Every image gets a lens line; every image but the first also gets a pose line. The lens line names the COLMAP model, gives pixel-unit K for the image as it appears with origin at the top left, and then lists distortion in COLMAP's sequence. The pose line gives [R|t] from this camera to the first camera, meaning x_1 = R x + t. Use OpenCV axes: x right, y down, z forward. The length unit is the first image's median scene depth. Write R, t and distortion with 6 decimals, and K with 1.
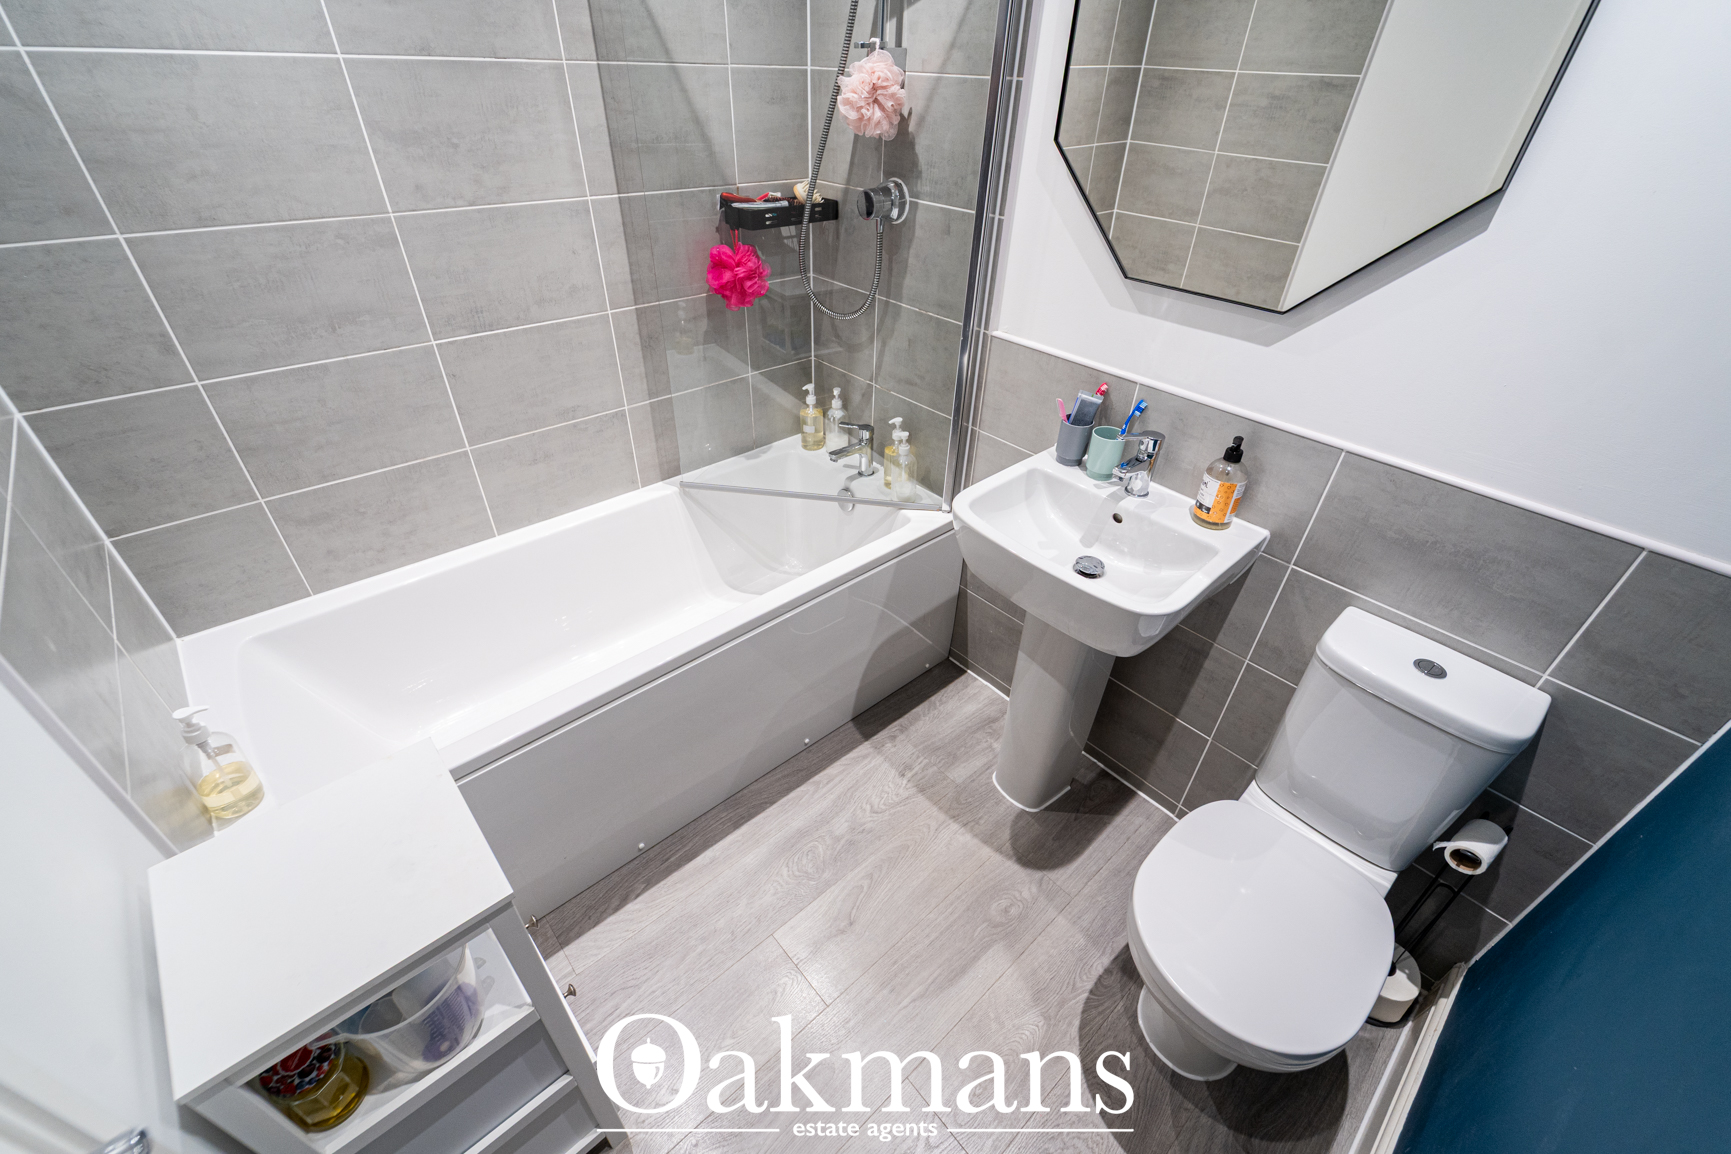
lens RADIAL K [[710.2, 0, 866.6], [0, 710.2, 583.5], [0, 0, 1]] dist [0.001547, -0.002349]
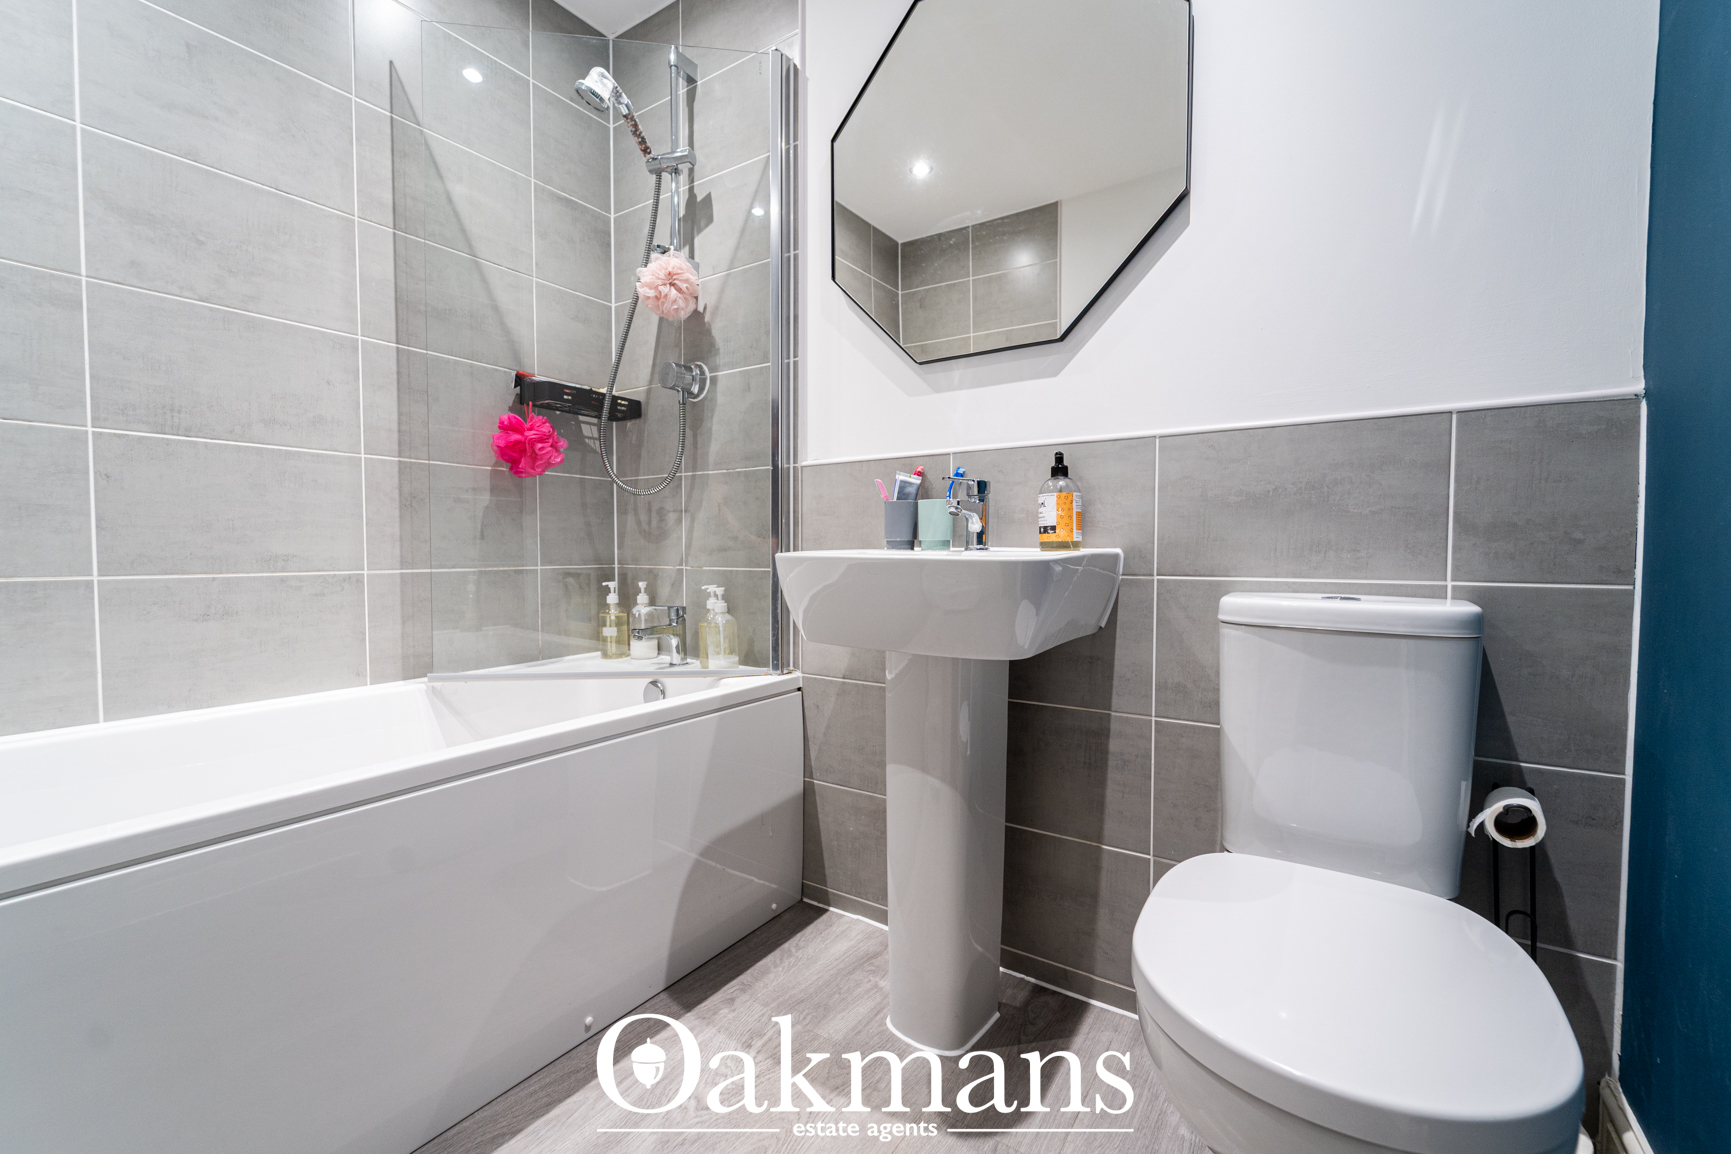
lens RADIAL K [[710.2, 0, 870.3], [0, 710.2, 571.9], [0, 0, 1]] dist [0.001547, -0.002349]
pose [[0.967348, -0.038842, 0.250458, 0.015908], [0.171779, 0.827074, -0.535202, 0.317617], [-0.186359, 0.560750, 0.806740, 0.271075]]
